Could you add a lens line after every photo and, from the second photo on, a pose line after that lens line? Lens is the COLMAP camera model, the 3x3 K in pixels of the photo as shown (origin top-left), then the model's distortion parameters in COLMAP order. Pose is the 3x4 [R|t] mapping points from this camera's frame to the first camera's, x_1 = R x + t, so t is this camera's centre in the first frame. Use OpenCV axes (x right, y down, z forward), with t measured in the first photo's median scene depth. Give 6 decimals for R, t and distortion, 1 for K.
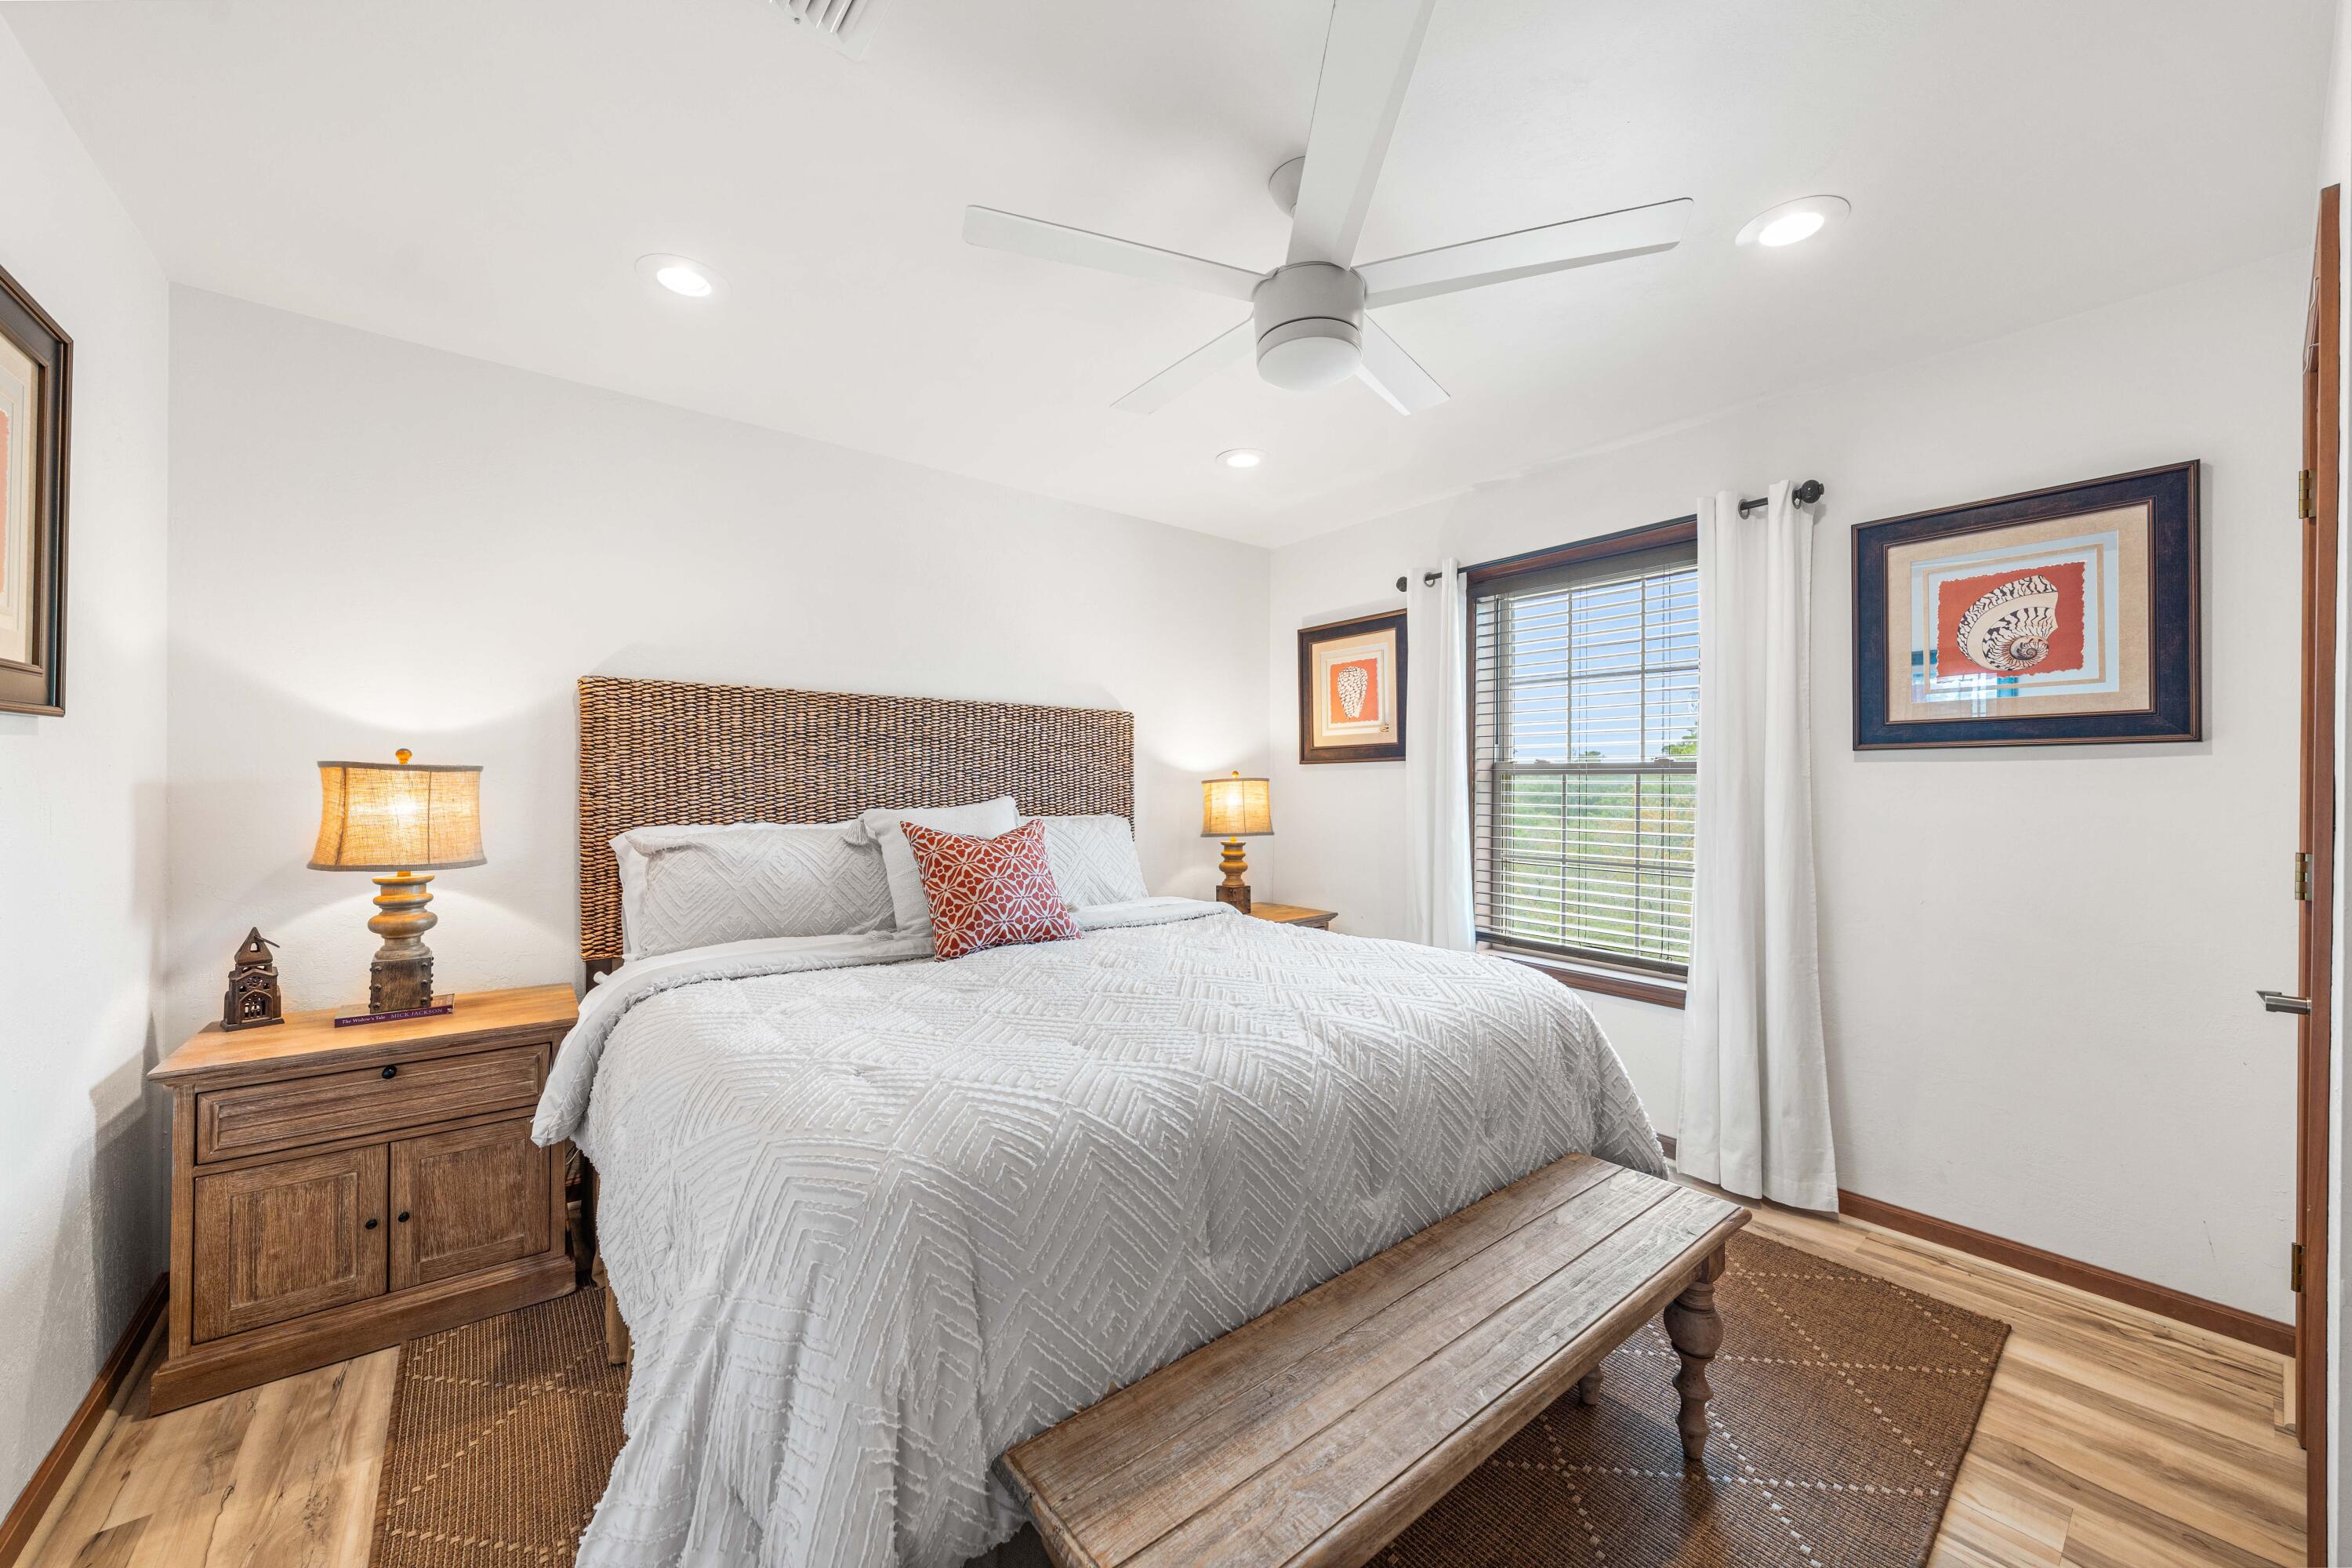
lens RADIAL K [[880.3, 0, 1165.6], [0, 880.3, 776.3], [0, 0, 1]] dist [0.001986, 0.000083]
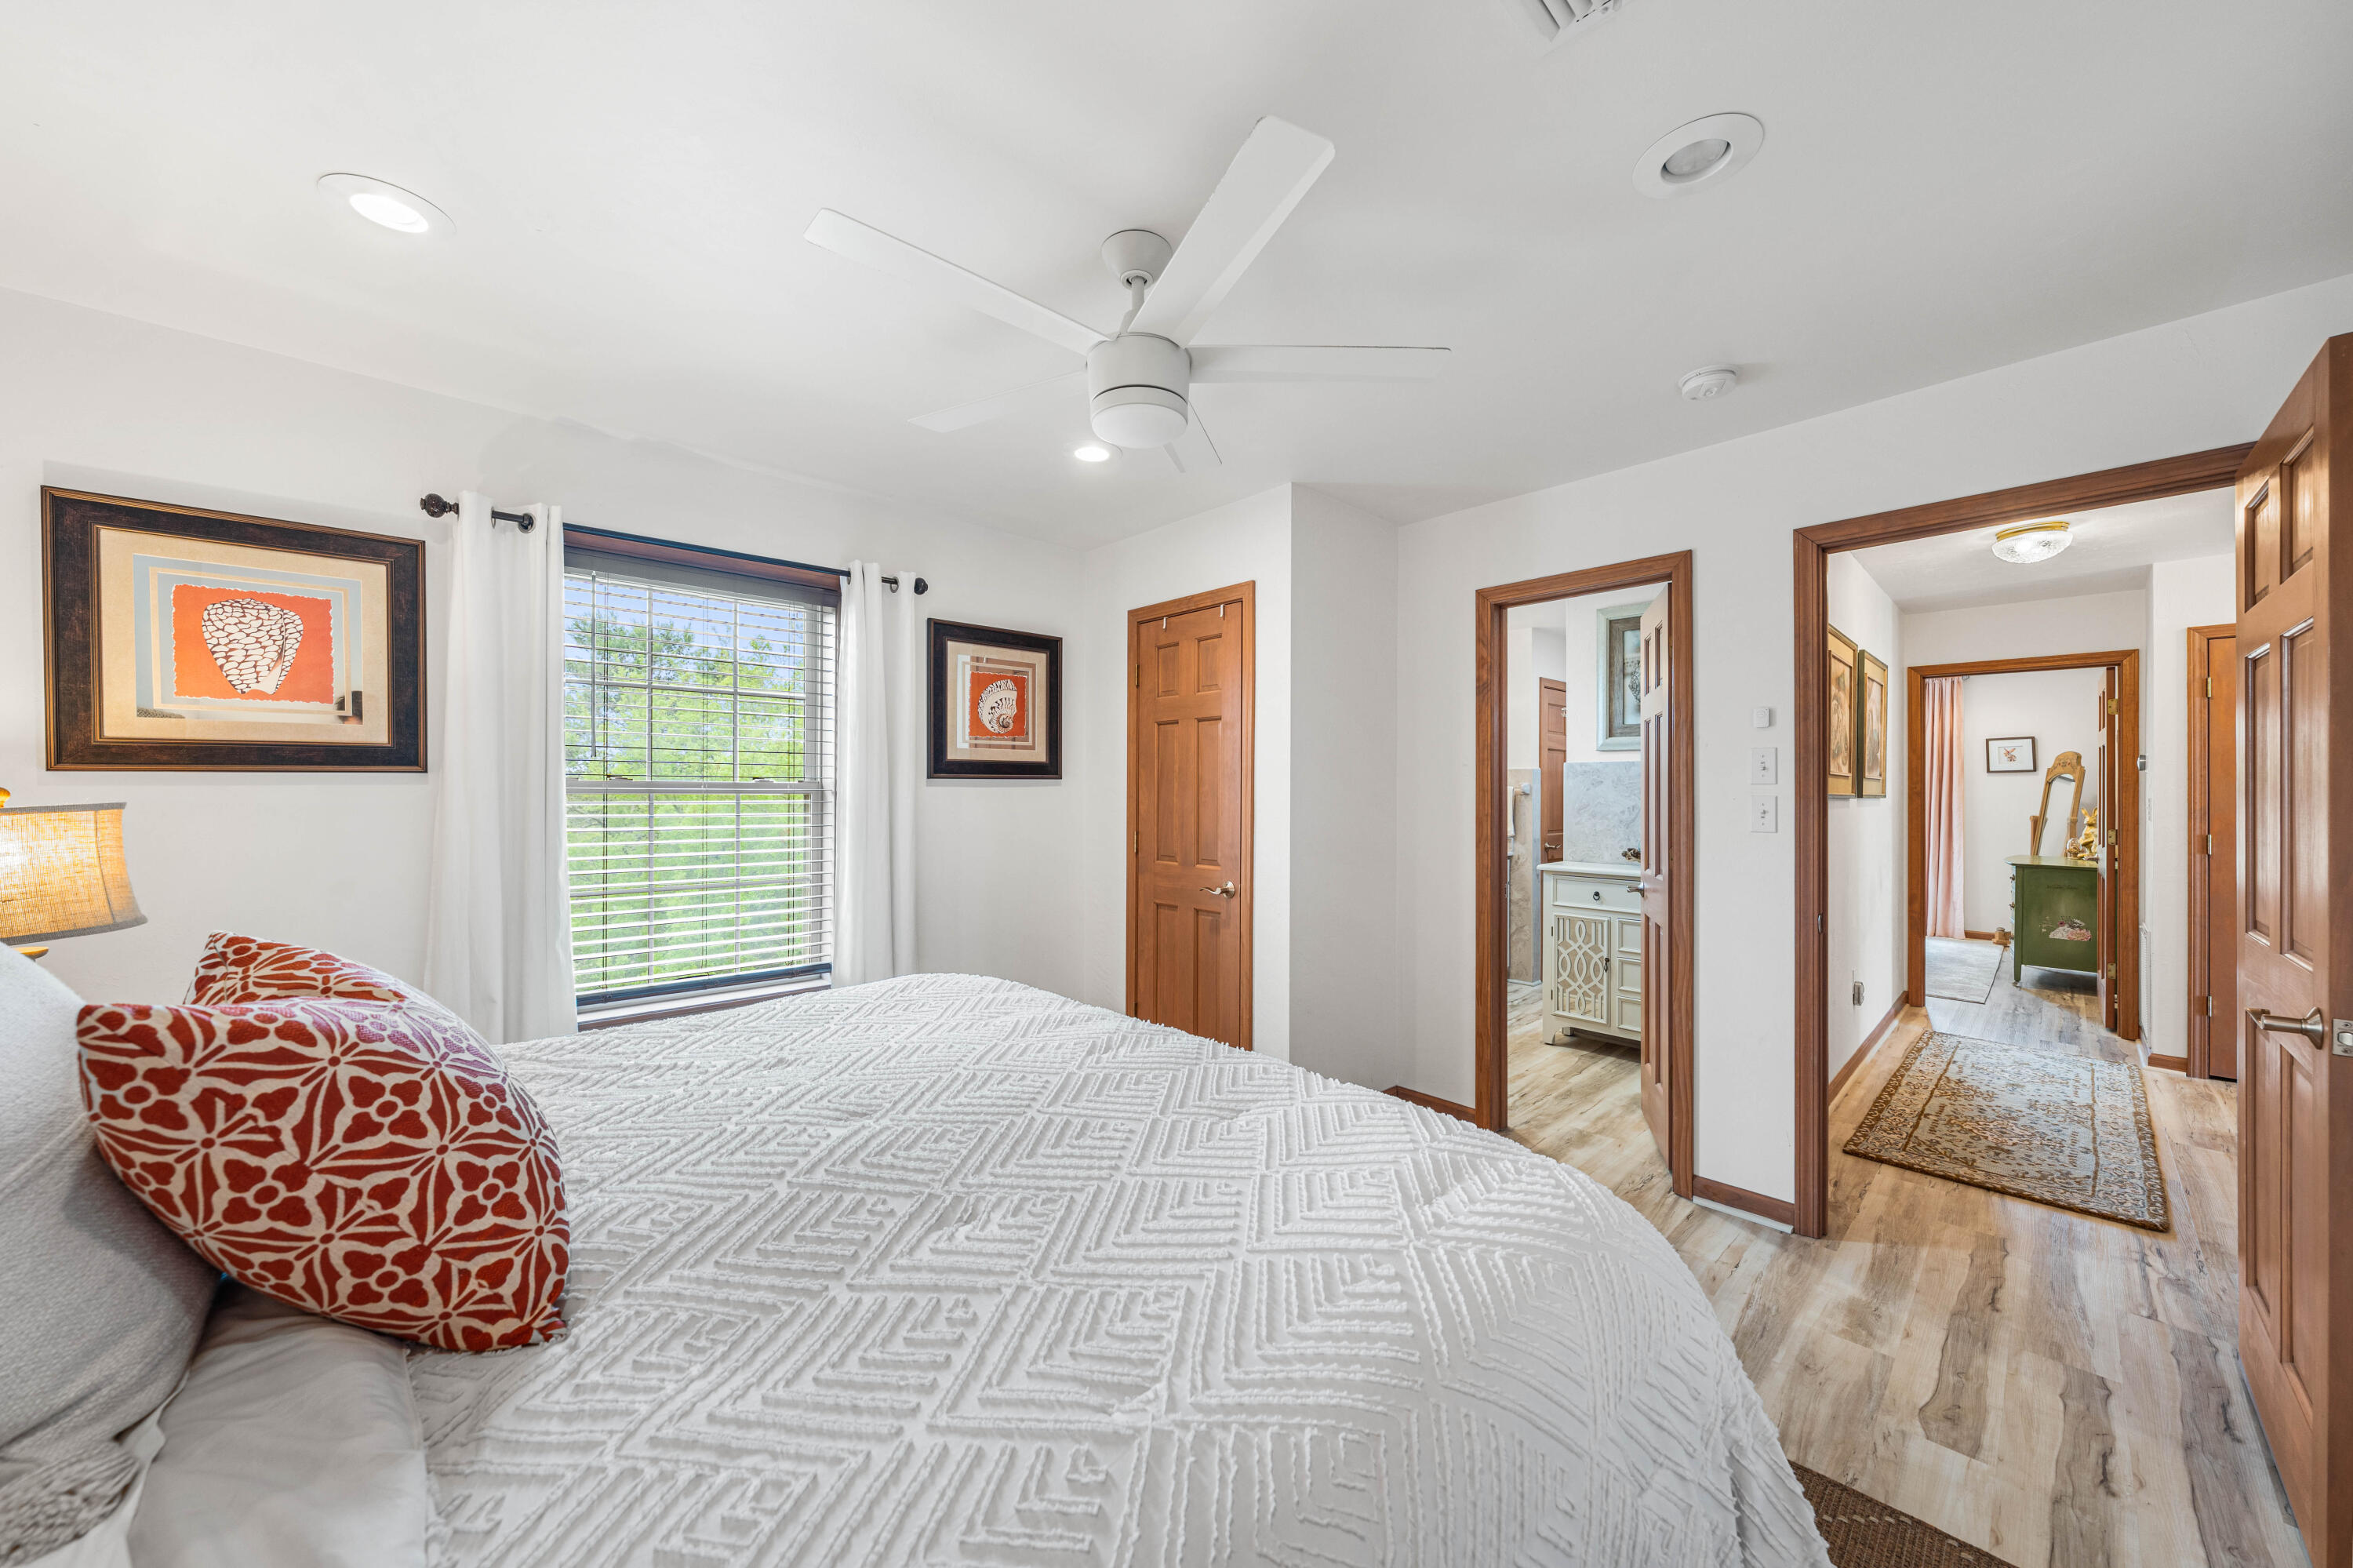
lens RADIAL K [[880.7, 0, 1160.4], [0, 880.7, 799.0], [0, 0, 1]] dist [0.001986, 0.000083]
pose [[-0.088444, 0.003889, 0.996074, -0.489701], [0.002536, 0.999990, -0.003679, 0.007108], [-0.996078, 0.002201, -0.088453, 0.574620]]
